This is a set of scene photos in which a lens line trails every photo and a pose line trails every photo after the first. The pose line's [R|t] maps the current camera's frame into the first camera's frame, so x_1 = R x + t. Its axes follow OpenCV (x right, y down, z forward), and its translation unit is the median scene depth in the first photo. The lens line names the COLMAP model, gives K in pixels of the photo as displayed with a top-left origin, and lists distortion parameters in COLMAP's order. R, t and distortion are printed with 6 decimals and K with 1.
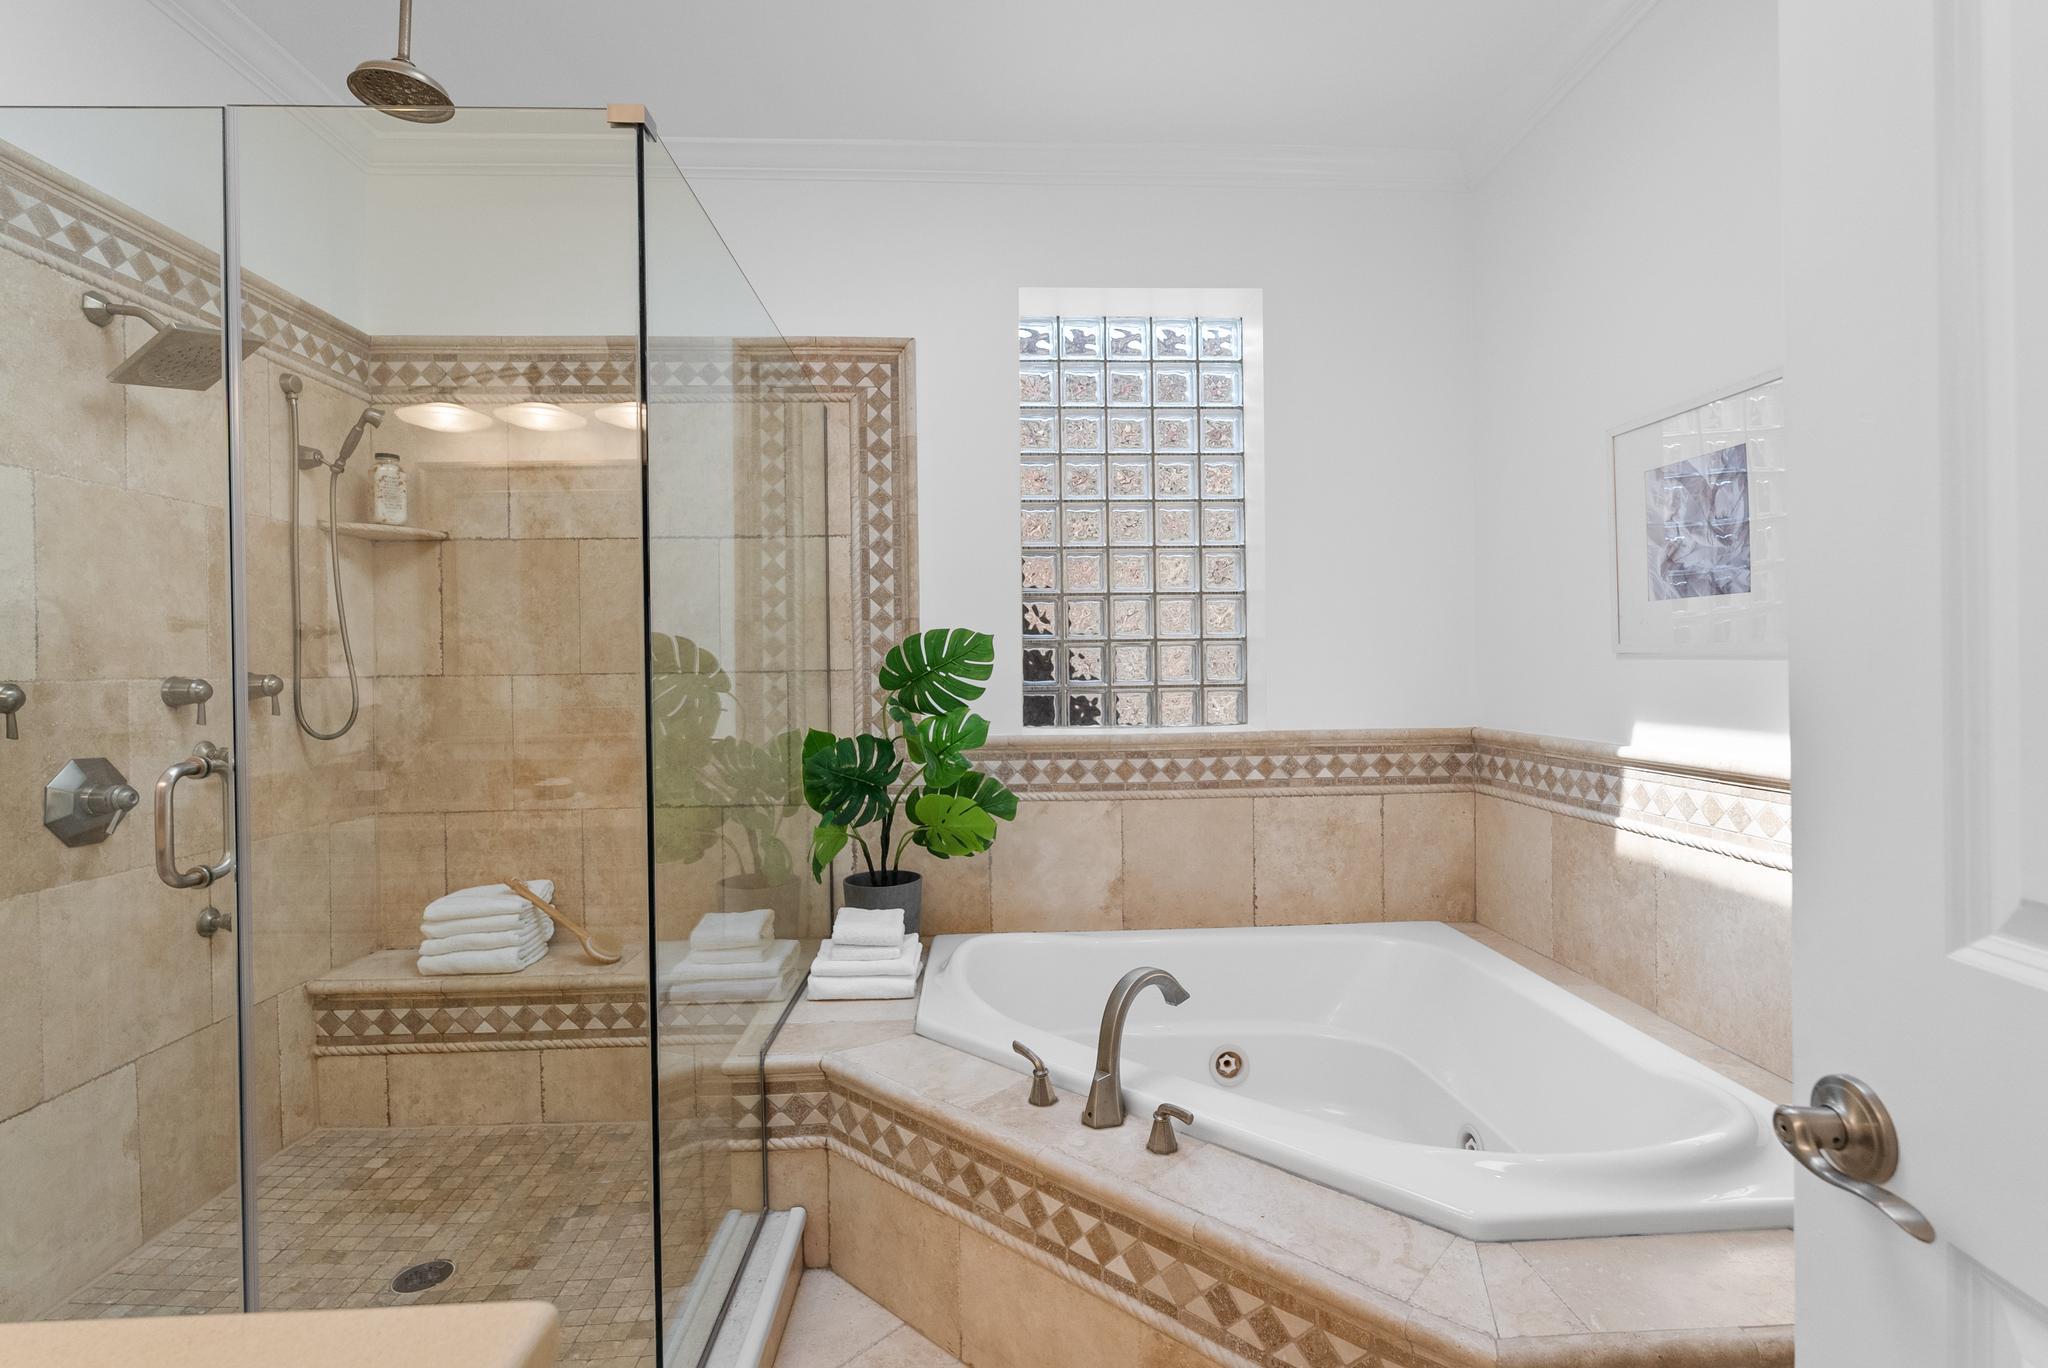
lens RADIAL K [[970.3, 0, 1025.9], [0, 970.3, 675.2], [0, 0, 1]] dist [-0.004008, -0.000945]
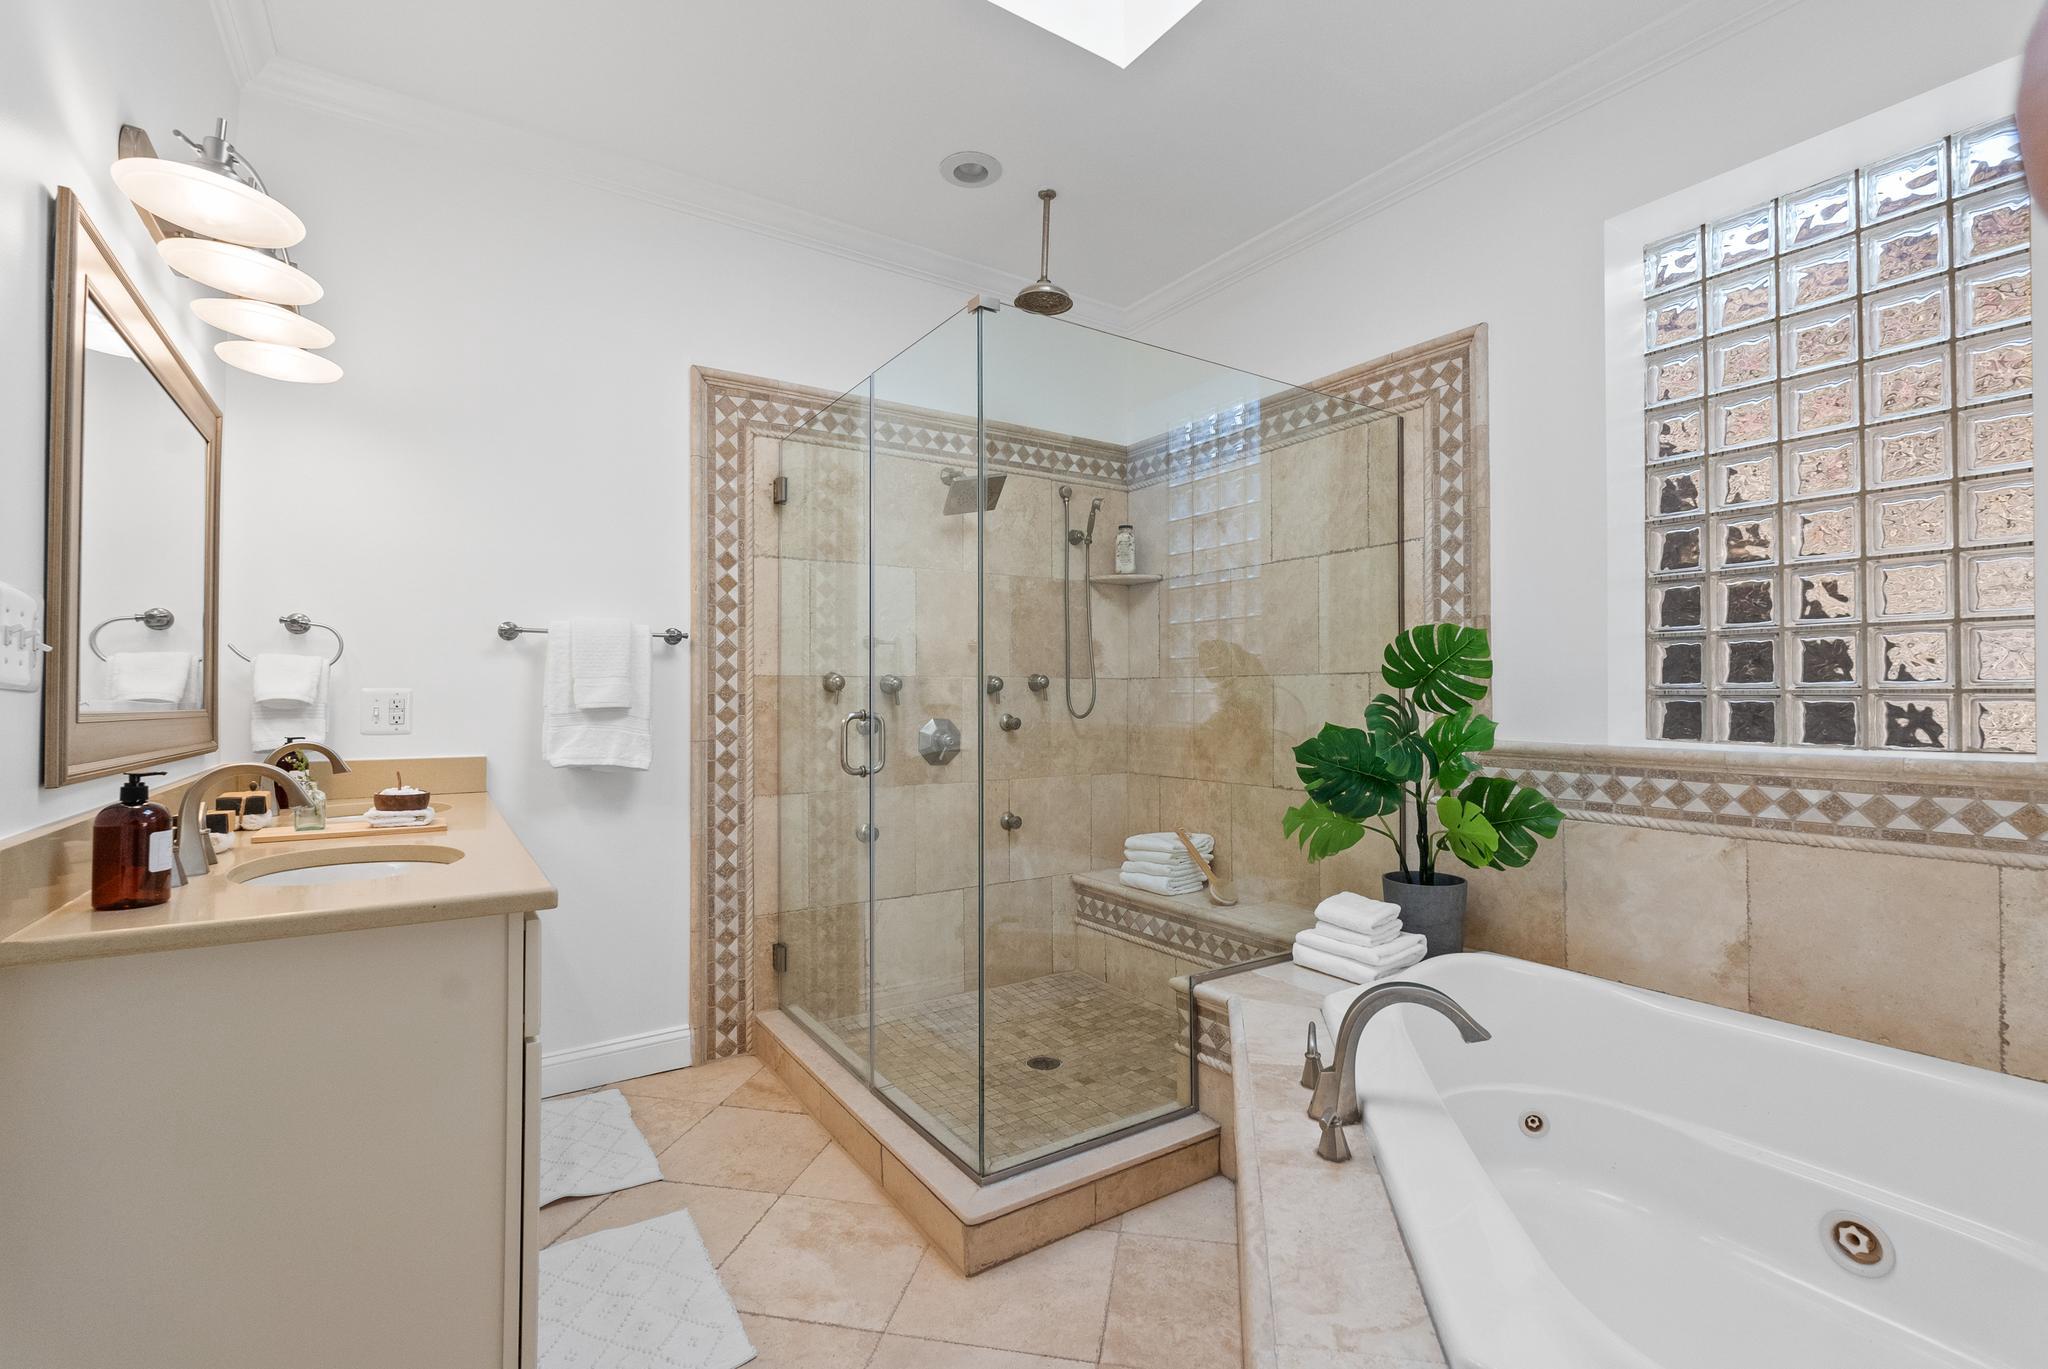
lens RADIAL K [[916.3, 0, 1021.4], [0, 916.3, 684.5], [0, 0, 1]] dist [-0.005445, 0.001580]
pose [[0.513454, 0.002175, -0.858115, 0.437993], [-0.010000, 0.999944, -0.003449, 0.017056], [0.858059, 0.010353, 0.513447, 0.155859]]
